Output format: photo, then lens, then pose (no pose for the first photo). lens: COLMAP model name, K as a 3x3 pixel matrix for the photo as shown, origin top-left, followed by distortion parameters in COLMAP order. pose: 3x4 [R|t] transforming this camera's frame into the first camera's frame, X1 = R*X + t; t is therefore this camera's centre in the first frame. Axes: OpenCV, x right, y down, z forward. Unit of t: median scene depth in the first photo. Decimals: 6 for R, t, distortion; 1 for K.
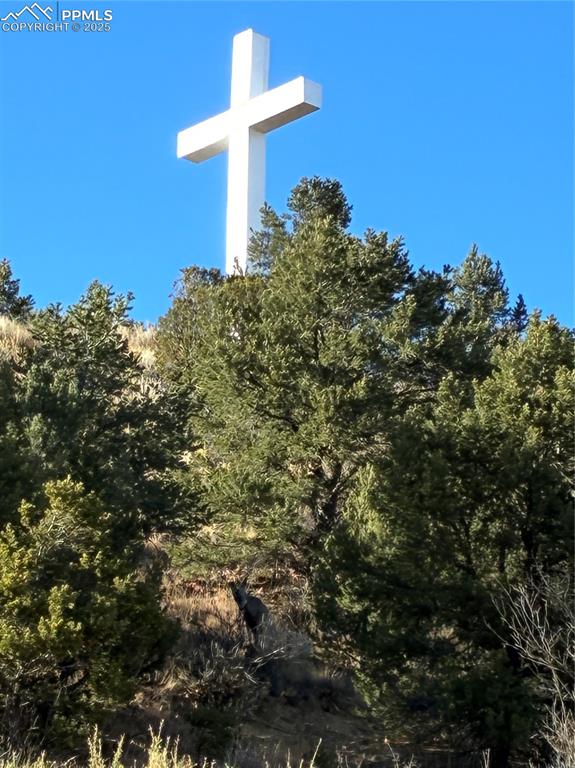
lens RADIAL K [[3489.3, 0, 287.2], [0, 3489.3, 383.8], [0, 0, 1]] dist [0.153414, 0.000000]
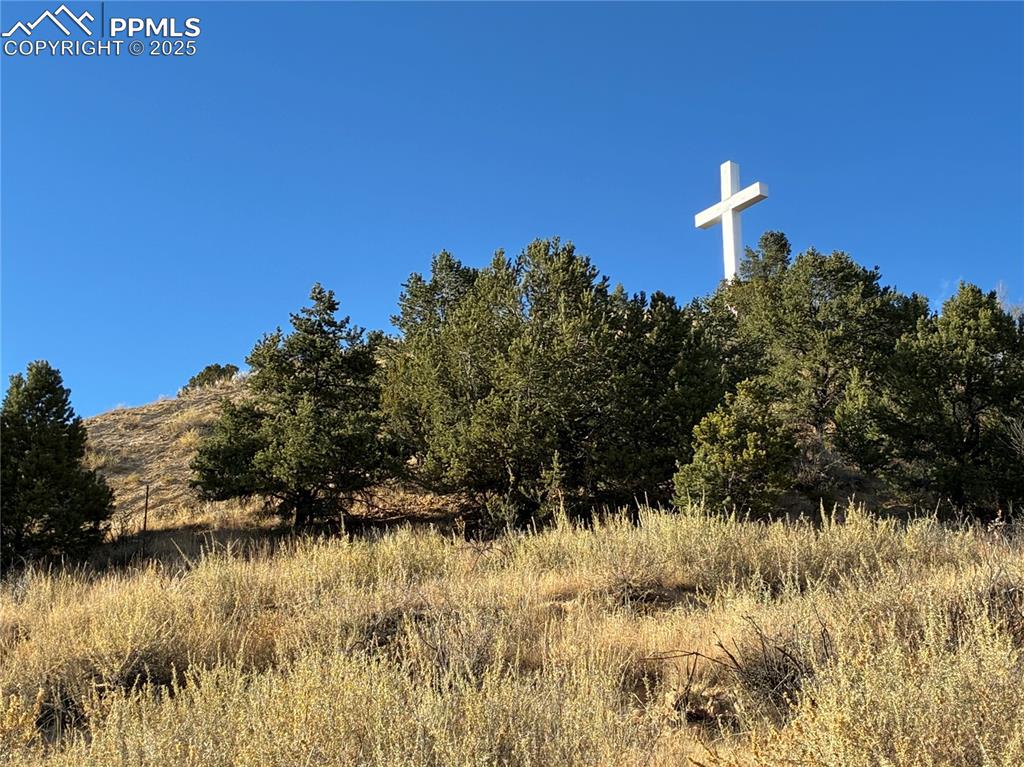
lens RADIAL K [[1705.1, 0, 513.7], [0, 1705.1, 382.7], [0, 0, 1]] dist [0.078109, 0.000000]
pose [[0.991777, -0.063568, -0.111077, -0.056547], [0.065804, 0.997695, 0.016581, 0.002520], [0.109767, -0.023754, 0.993673, 0.010824]]
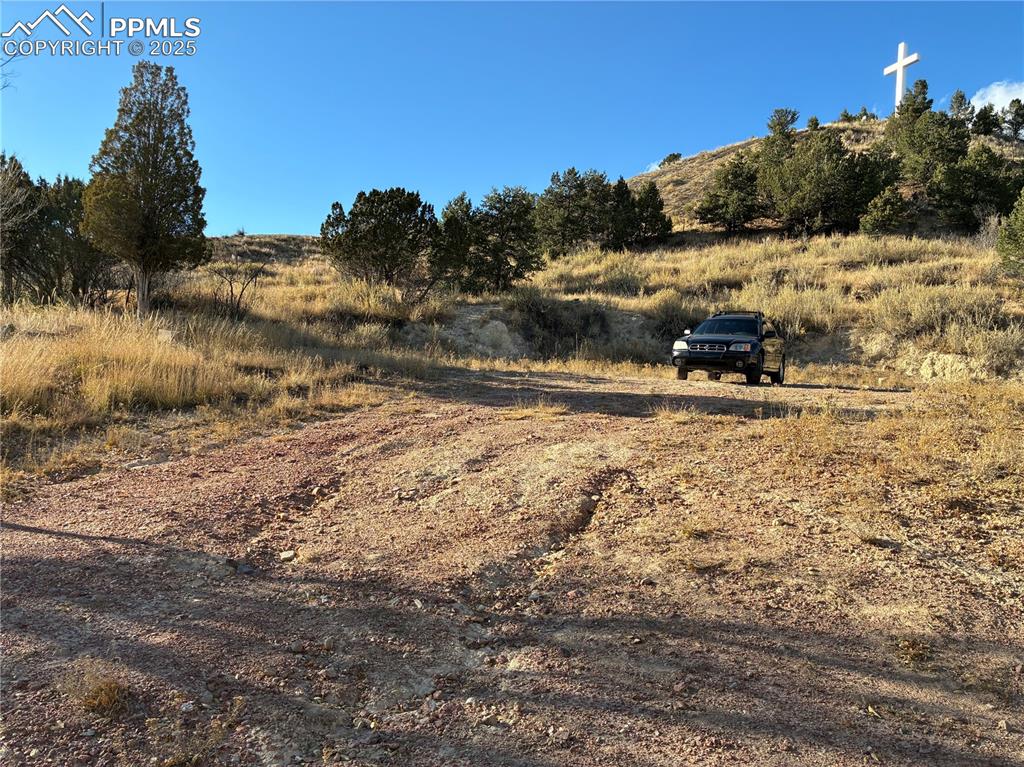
lens RADIAL K [[781.4, 0, 511.5], [0, 781.4, 373.9], [0, 0, 1]] dist [0.074446, -0.062556]
pose [[0.906665, 0.023969, -0.421170, -0.045118], [0.110995, 0.949653, 0.292985, -0.093495], [0.406988, -0.312387, 0.858356, -0.378930]]
